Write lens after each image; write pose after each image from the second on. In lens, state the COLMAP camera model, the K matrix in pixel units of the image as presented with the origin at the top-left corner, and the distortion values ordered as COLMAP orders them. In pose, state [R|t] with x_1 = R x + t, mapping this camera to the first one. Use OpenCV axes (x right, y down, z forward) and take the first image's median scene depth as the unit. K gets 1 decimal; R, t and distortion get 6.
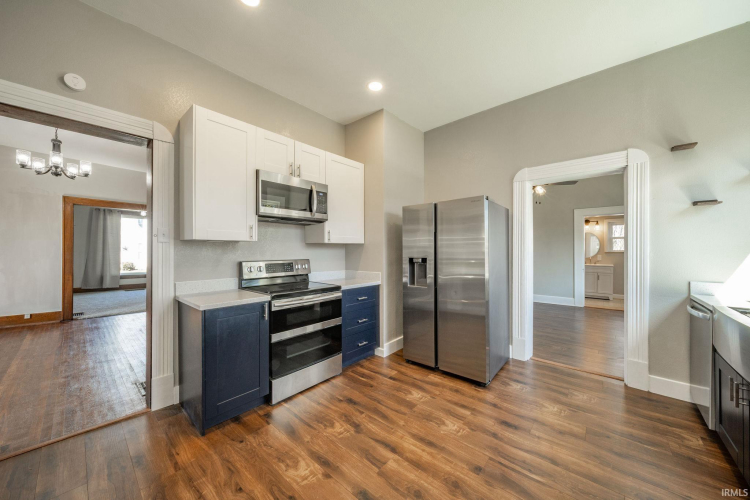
lens RADIAL K [[267.2, 0, 376.8], [0, 267.2, 248.1], [0, 0, 1]] dist [0.000333, 0.000065]
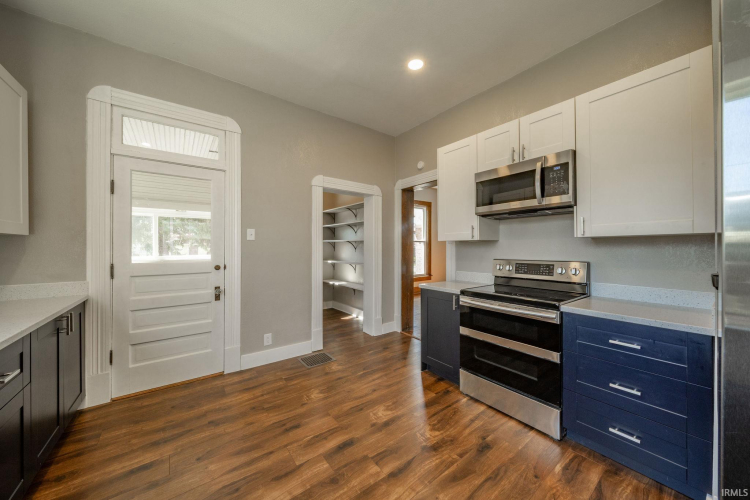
lens RADIAL K [[267.2, 0, 376.8], [0, 267.2, 248.1], [0, 0, 1]] dist [0.000333, 0.000065]
pose [[-0.209694, -0.000584, -0.977767, 0.779958], [0.005315, 0.999984, -0.001737, 0.006387], [0.977753, -0.005561, -0.209688, 0.945811]]
